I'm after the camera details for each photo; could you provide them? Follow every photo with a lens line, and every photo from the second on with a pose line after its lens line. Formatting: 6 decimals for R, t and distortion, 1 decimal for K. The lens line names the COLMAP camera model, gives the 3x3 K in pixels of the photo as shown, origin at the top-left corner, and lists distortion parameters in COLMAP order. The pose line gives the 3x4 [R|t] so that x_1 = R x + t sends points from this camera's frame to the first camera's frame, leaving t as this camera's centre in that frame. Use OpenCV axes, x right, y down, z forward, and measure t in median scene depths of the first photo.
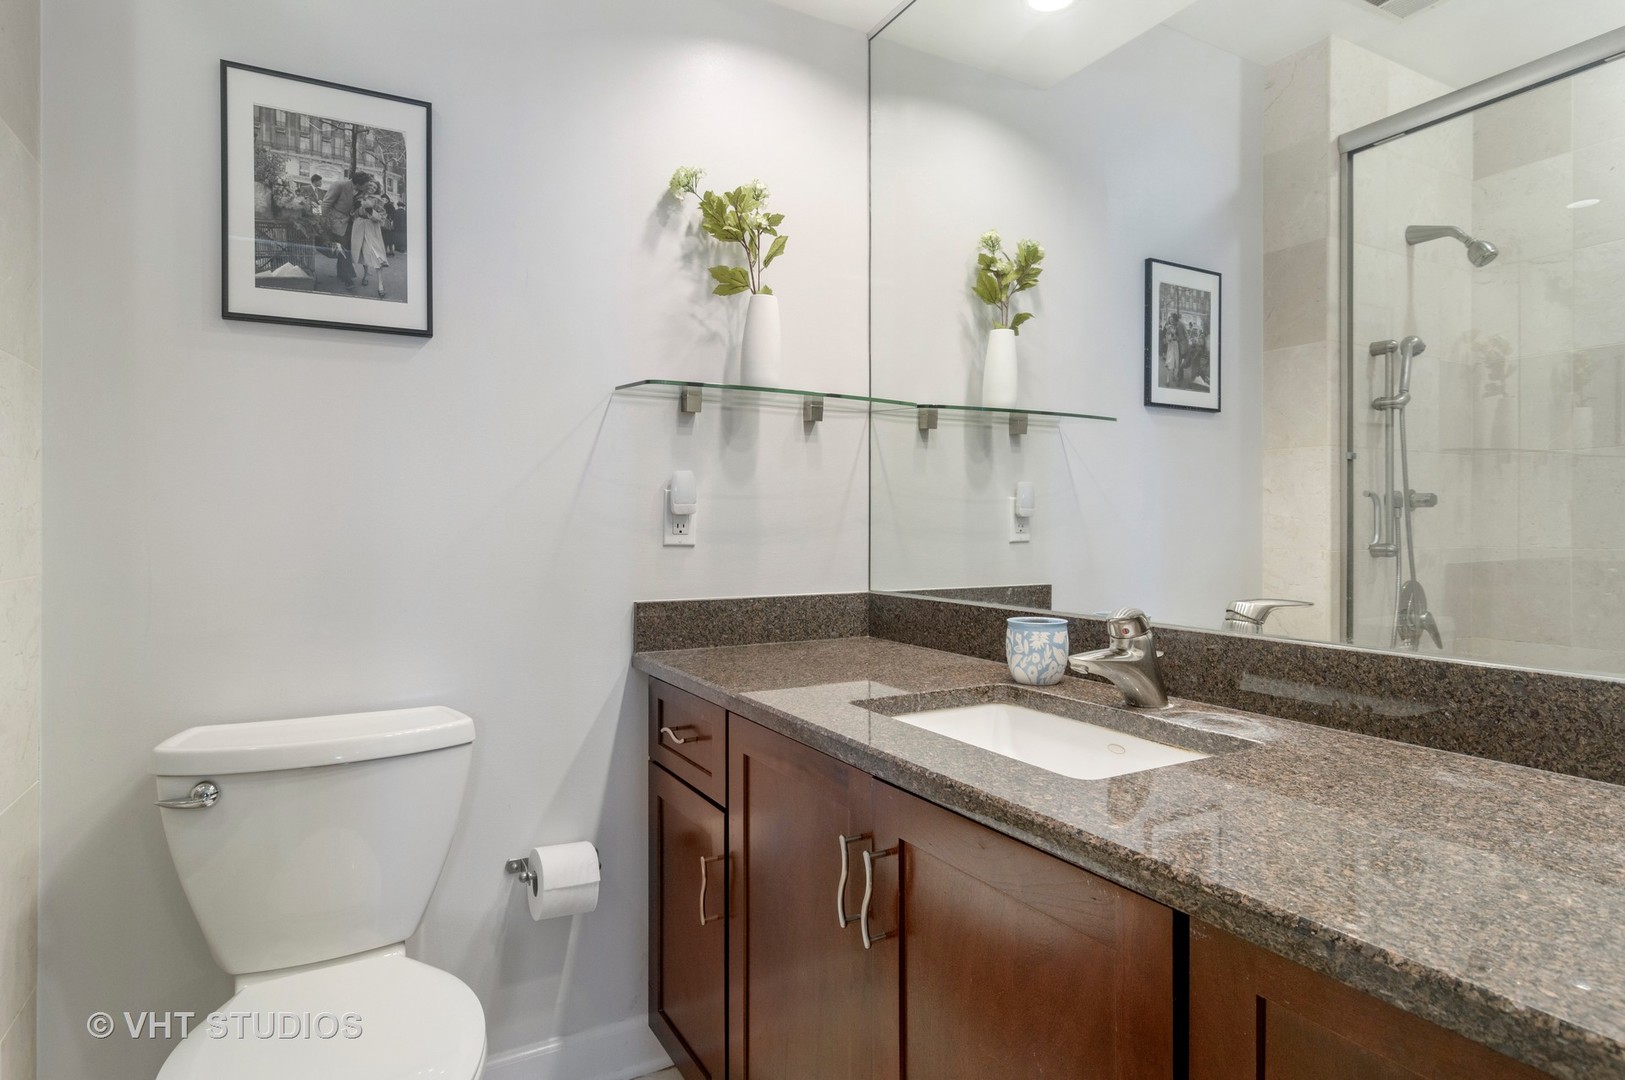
lens RADIAL K [[877.2, 0, 812.3], [0, 877.2, 536.9], [0, 0, 1]] dist [-0.002259, 0.001332]
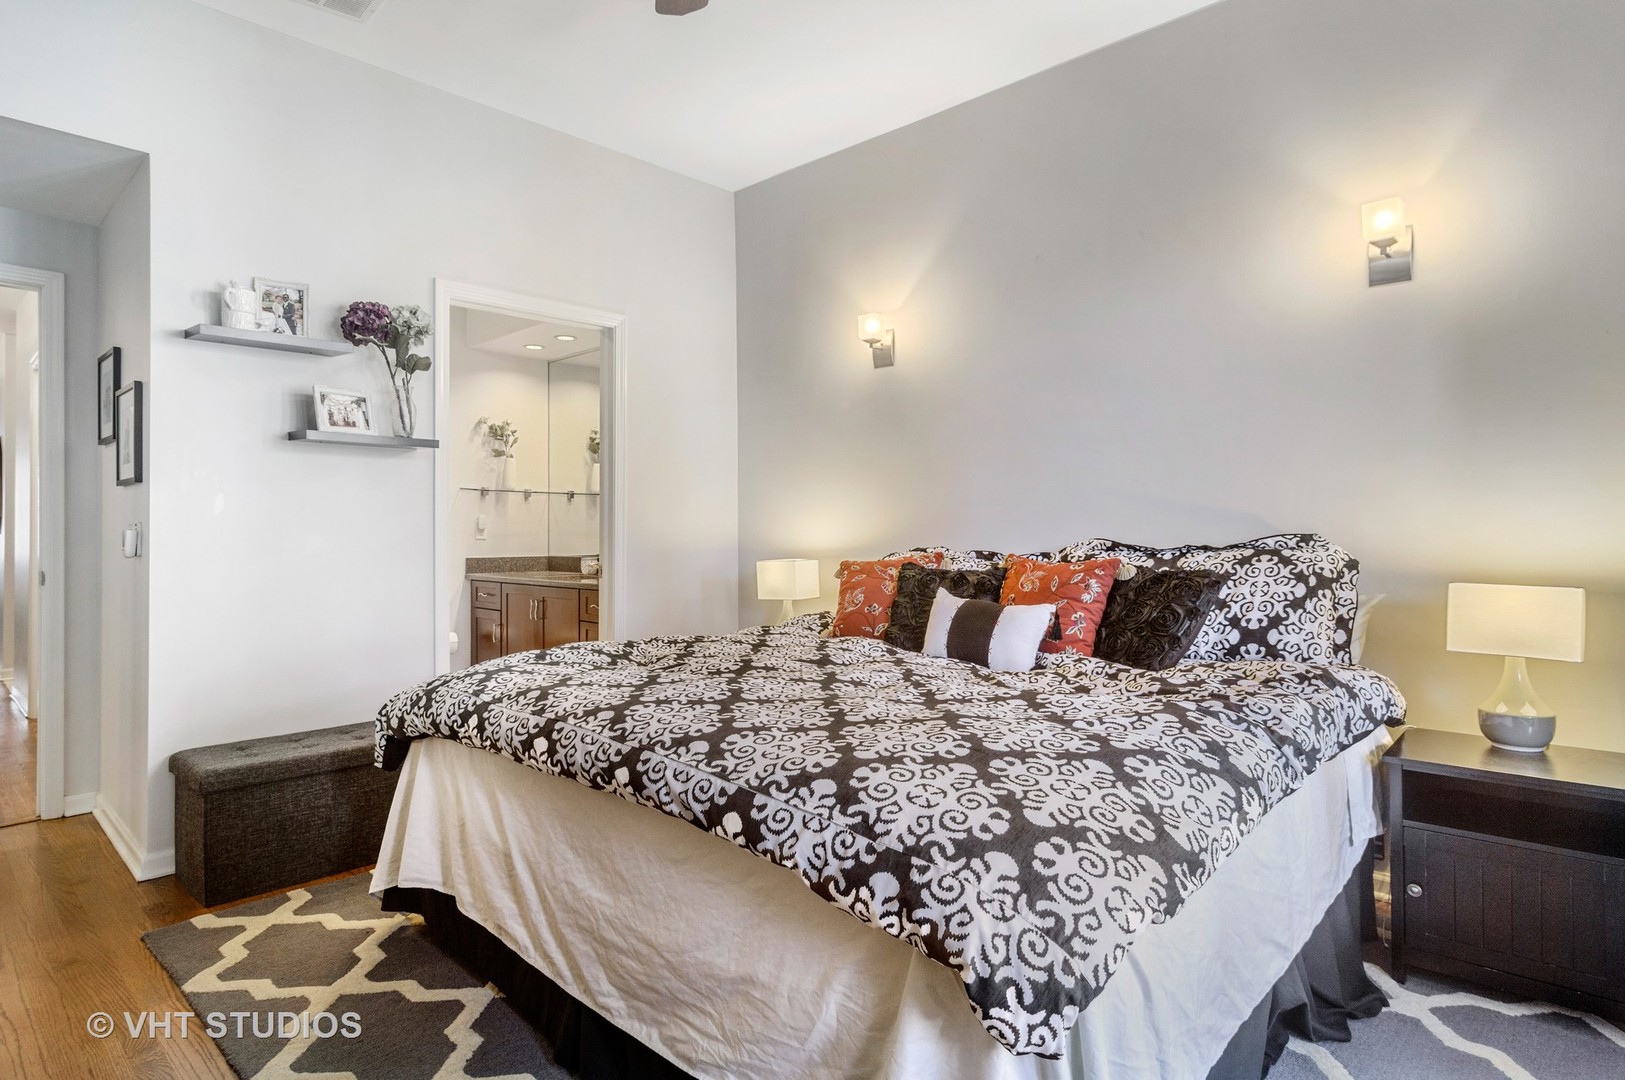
lens RADIAL K [[877.2, 0, 809.0], [0, 877.2, 536.8], [0, 0, 1]] dist [-0.002259, 0.001332]
pose [[0.959012, 0.004001, 0.283338, 0.078364], [-0.002921, 0.999987, -0.004235, 0.010854], [-0.283351, 0.003233, 0.959011, -2.223464]]
